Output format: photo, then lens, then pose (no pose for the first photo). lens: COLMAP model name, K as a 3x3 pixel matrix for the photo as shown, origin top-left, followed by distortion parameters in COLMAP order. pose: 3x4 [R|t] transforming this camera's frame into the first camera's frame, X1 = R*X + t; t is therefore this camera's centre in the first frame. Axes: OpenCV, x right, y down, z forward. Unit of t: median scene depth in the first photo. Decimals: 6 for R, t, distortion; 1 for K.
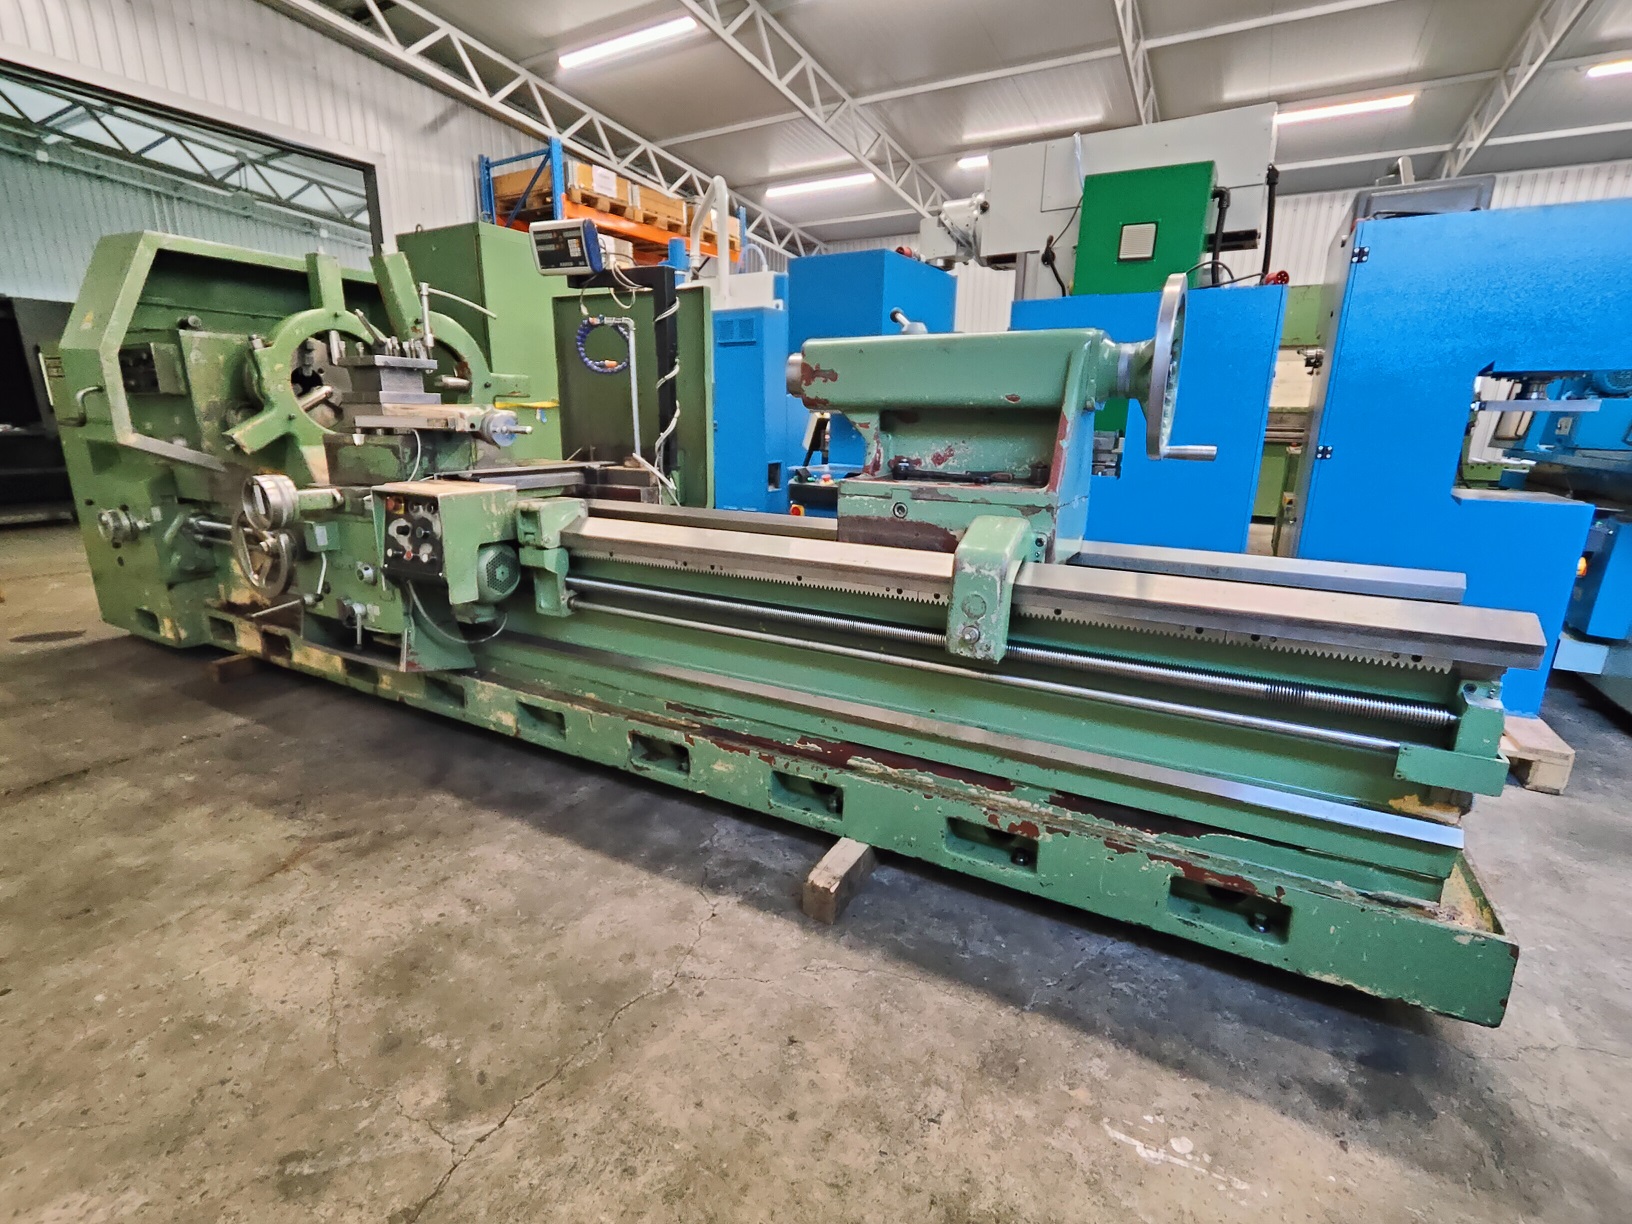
lens RADIAL K [[754.5, 0, 810.3], [0, 754.5, 615.3], [0, 0, 1]] dist [-0.001830, 0.001363]
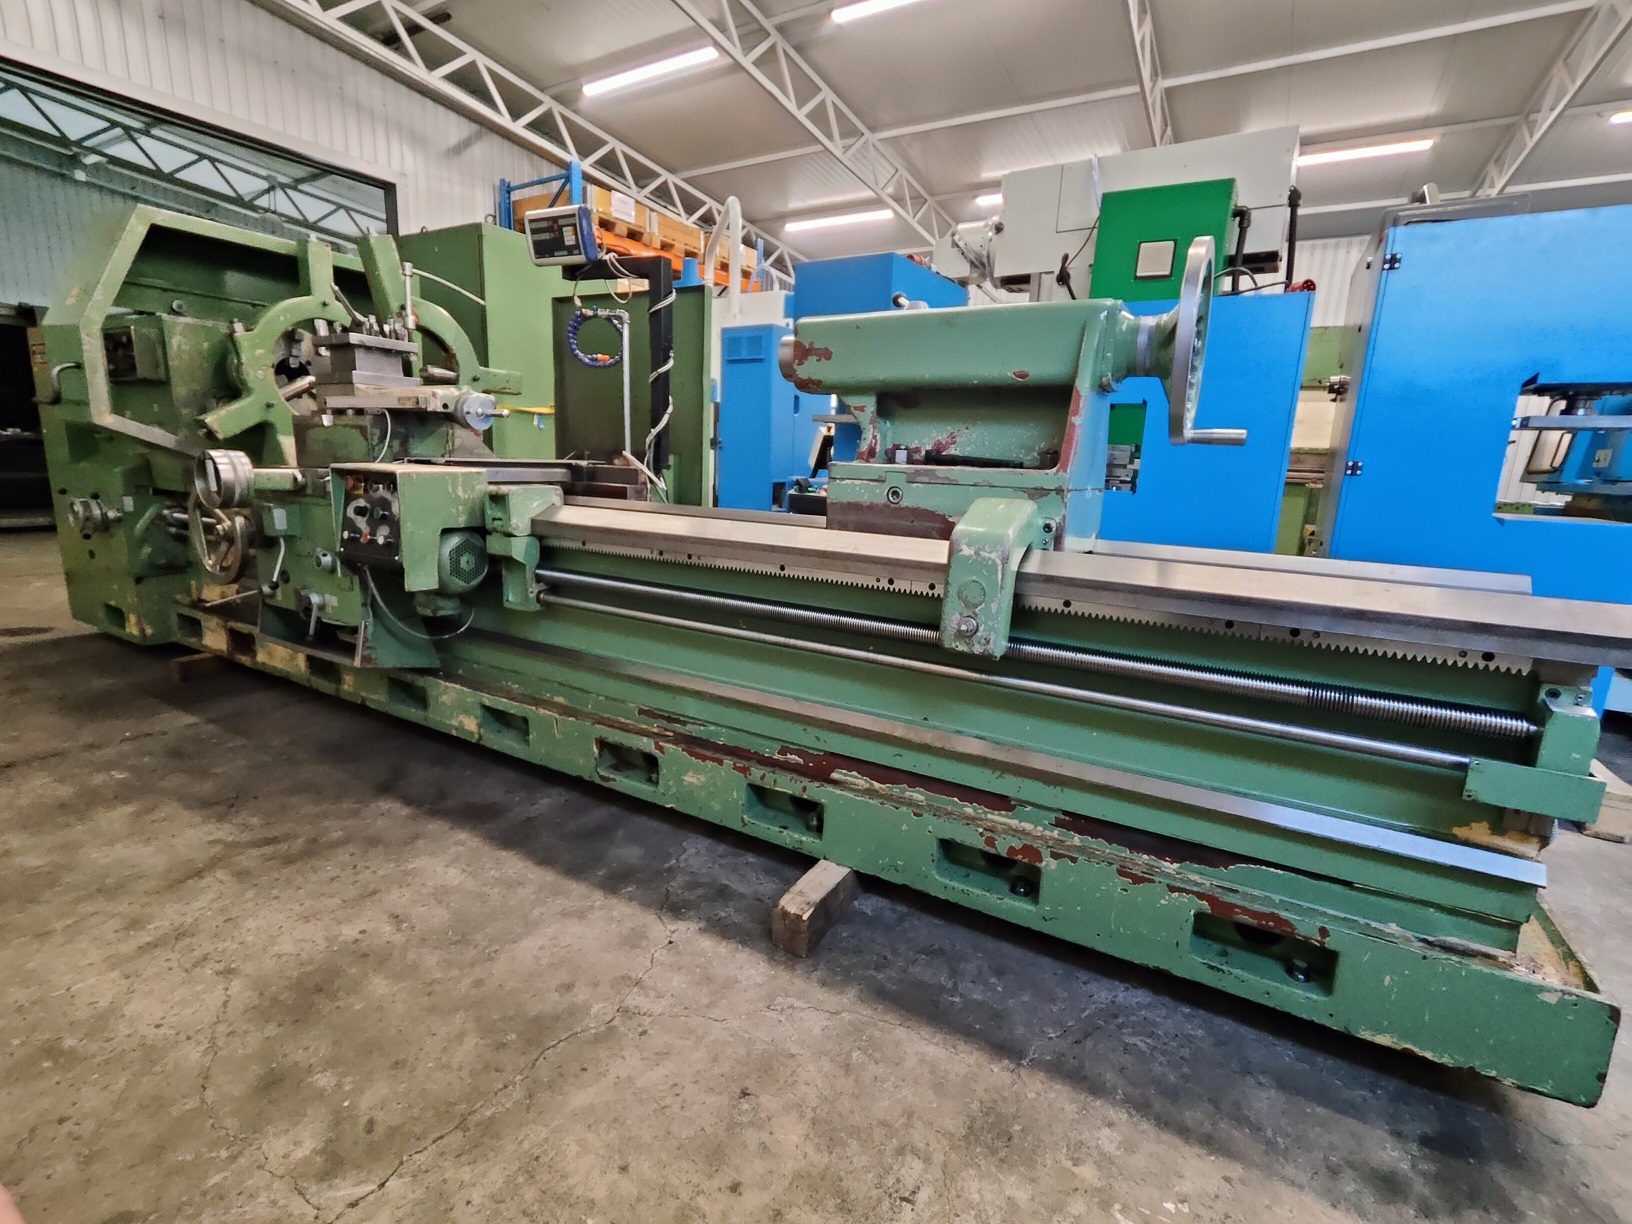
lens RADIAL K [[751.8, 0, 815.0], [0, 751.8, 616.7], [0, 0, 1]] dist [-0.001006, 0.001369]
pose [[0.999514, 0.029606, -0.009721, 0.031767], [-0.030063, 0.998256, -0.050806, 0.048494], [0.008200, 0.051073, 0.998661, 0.089422]]
